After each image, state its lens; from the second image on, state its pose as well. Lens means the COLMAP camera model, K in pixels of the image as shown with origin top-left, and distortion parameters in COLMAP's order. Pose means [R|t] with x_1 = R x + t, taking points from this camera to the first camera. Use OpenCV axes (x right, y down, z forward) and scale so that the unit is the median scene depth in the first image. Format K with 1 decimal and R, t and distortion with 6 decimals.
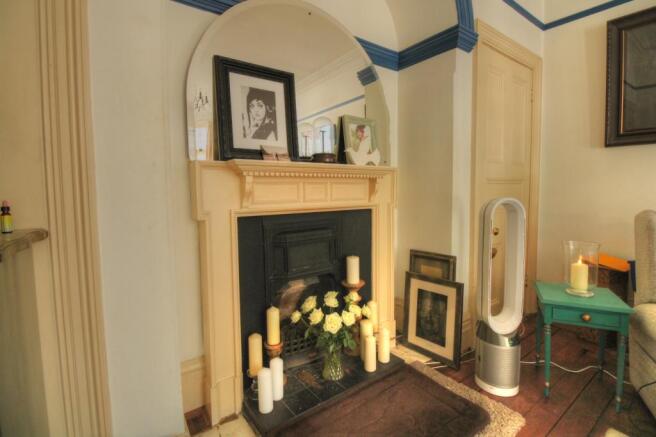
lens RADIAL K [[303.8, 0, 326.1], [0, 303.8, 206.5], [0, 0, 1]] dist [-0.019285, -0.000046]
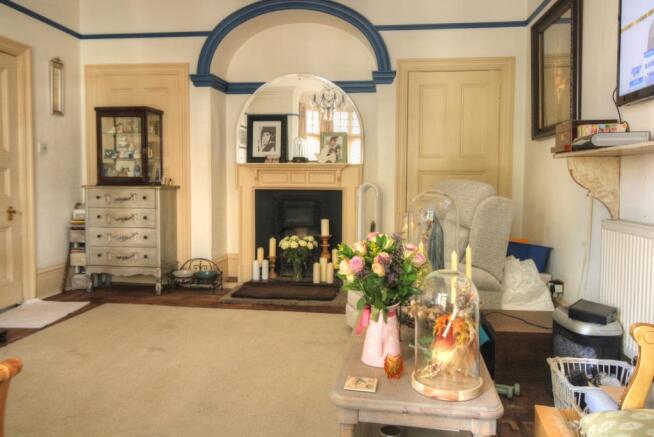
lens RADIAL K [[522.3, 0, 325.6], [0, 522.3, 202.0], [0, 0, 1]] dist [0.032066, -0.001598]
pose [[0.743303, 0.045036, -0.667437, 2.378338], [-0.050513, 0.998661, 0.011131, 0.056361], [0.667045, 0.025440, 0.744583, -1.310008]]
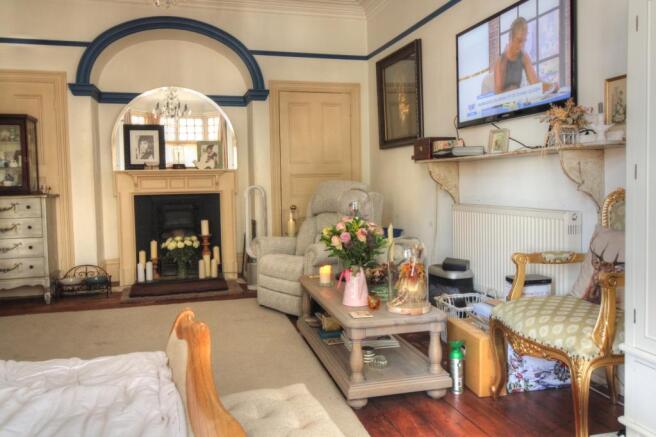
lens RADIAL K [[523.9, 0, 326.6], [0, 523.9, 202.0], [0, 0, 1]] dist [0.032066, -0.001598]
pose [[0.945280, 0.004190, -0.326234, 2.159240], [-0.007626, 0.999928, -0.009255, 0.104063], [0.326172, 0.011237, 0.945244, -2.044451]]
